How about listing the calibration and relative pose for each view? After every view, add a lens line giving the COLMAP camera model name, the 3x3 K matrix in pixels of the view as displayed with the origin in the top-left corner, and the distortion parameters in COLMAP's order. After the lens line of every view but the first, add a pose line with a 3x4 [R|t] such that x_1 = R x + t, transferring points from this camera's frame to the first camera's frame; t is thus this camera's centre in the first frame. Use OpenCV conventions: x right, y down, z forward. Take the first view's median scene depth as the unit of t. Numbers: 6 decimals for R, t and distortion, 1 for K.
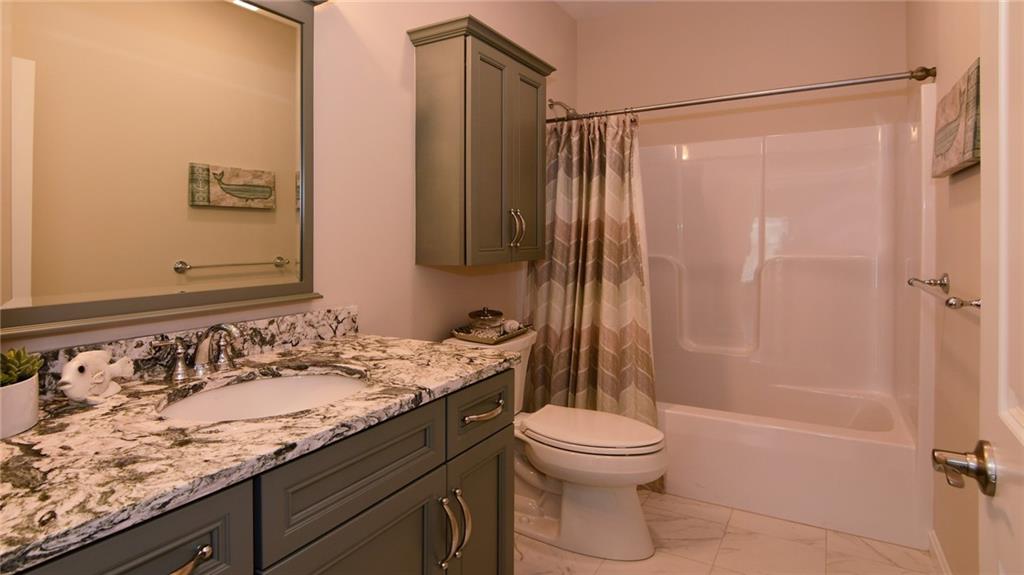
lens RADIAL K [[501.3, 0, 512.6], [0, 501.3, 287.3], [0, 0, 1]] dist [-0.020528, -0.000973]
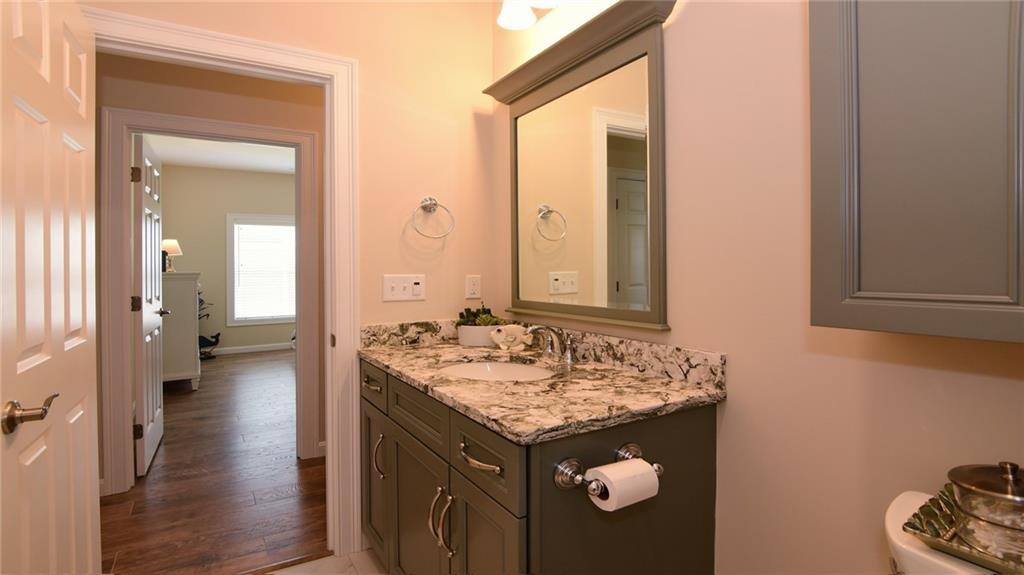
lens RADIAL K [[501.3, 0, 510.7], [0, 501.3, 280.5], [0, 0, 1]] dist [-0.020528, -0.000973]
pose [[-0.480802, 0.016272, -0.876678, 0.617367], [-0.084643, 0.994297, 0.064877, -0.118585], [0.872734, 0.105398, -0.476683, 1.273241]]
